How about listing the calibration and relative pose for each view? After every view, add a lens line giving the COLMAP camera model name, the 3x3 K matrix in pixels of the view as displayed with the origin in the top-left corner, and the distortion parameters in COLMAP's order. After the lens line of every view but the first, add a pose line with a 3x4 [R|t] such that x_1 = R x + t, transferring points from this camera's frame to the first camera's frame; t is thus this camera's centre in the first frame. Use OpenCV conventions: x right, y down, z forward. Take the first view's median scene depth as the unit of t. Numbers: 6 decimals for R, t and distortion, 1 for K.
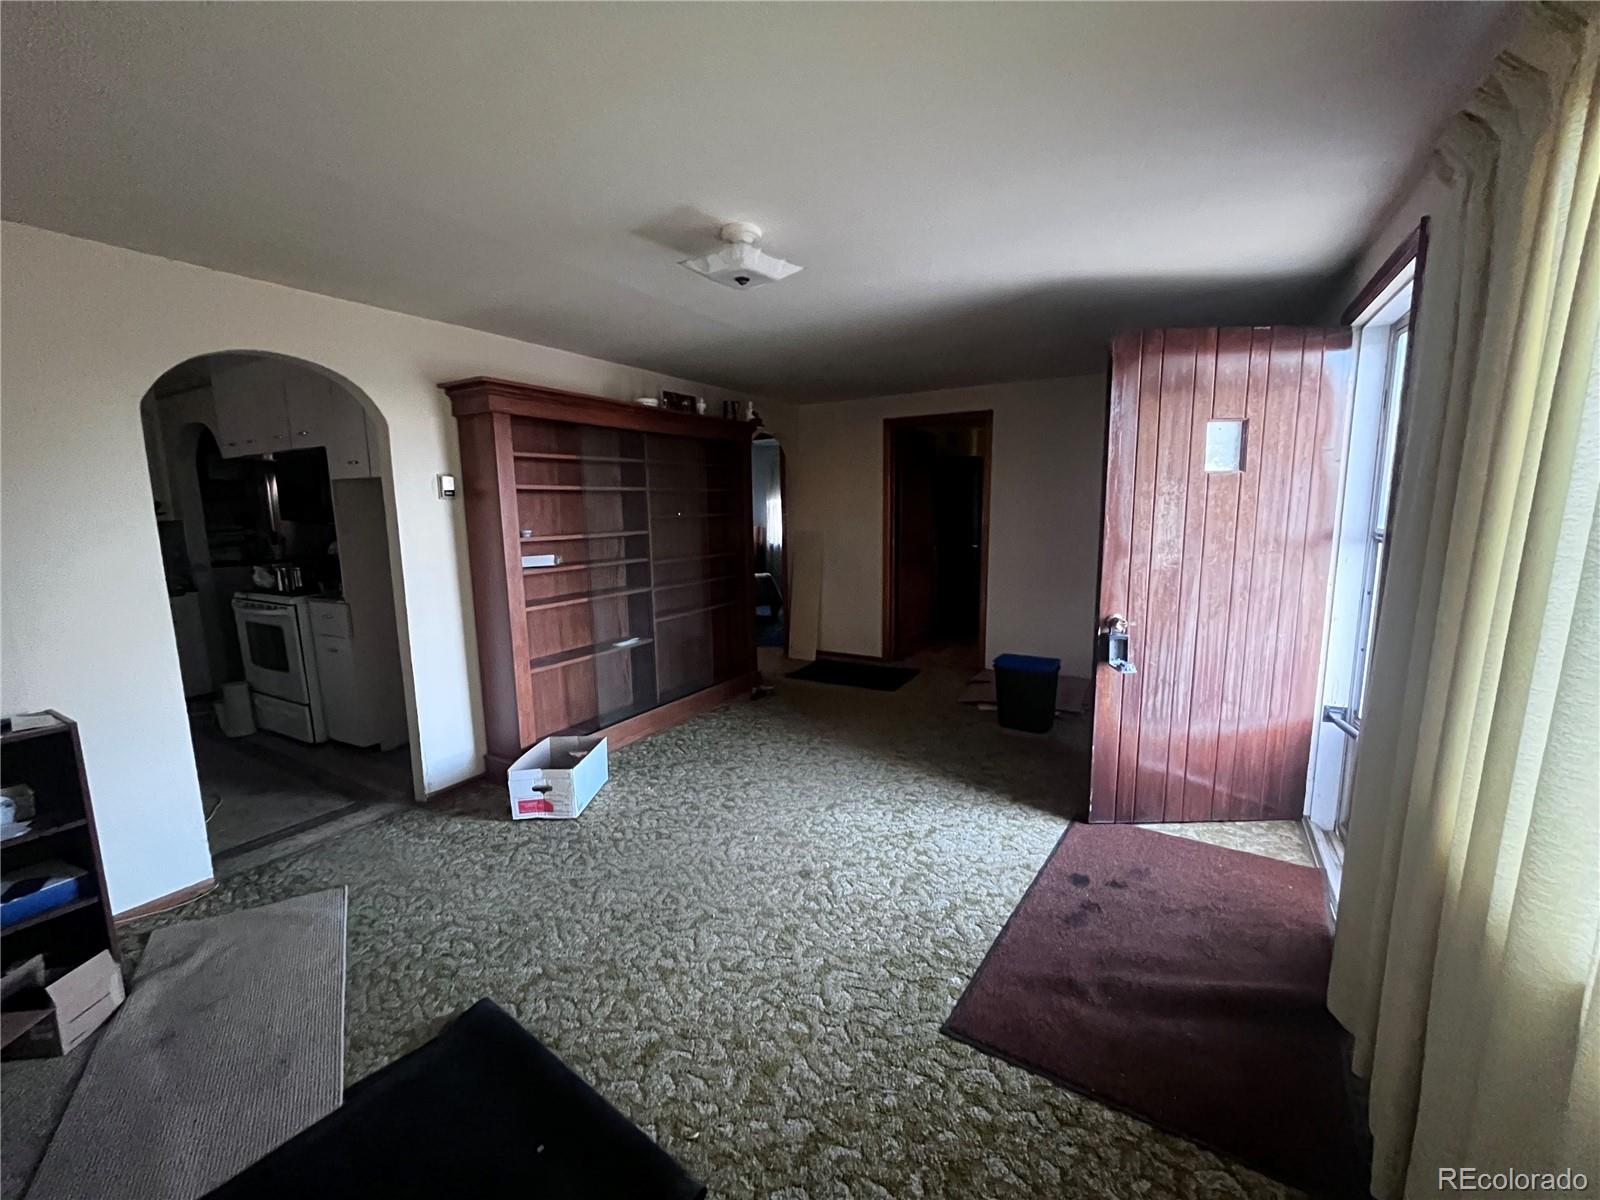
lens RADIAL K [[649.5, 0, 802.2], [0, 649.5, 603.7], [0, 0, 1]] dist [0.000358, 0.000056]
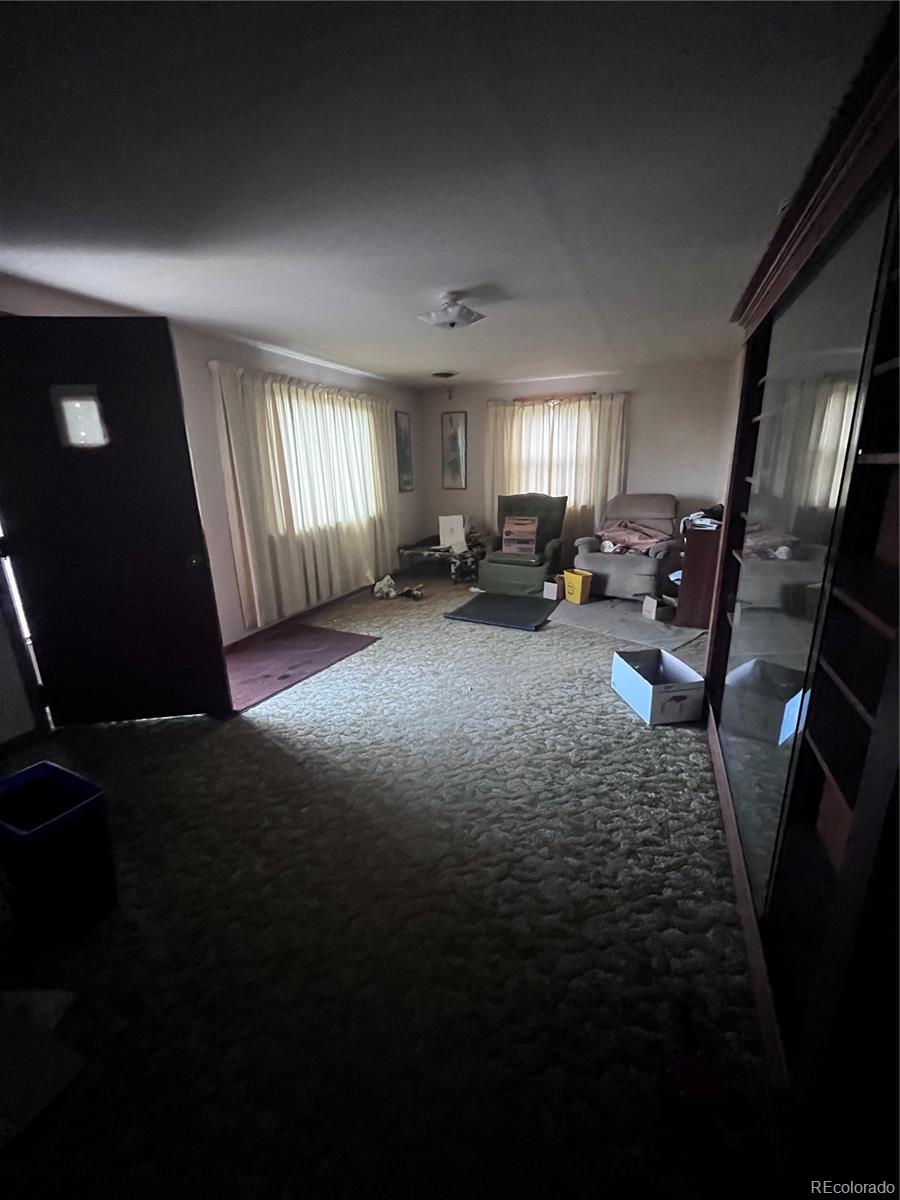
lens RADIAL K [[487.1, 0, 452.8], [0, 487.1, 603.5], [0, 0, 1]] dist [0.000358, 0.000056]
pose [[-0.988997, 0.078328, -0.125497, 0.117062], [0.019028, 0.908632, 0.417165, -0.322599], [0.146706, 0.410187, -0.900125, 2.225624]]
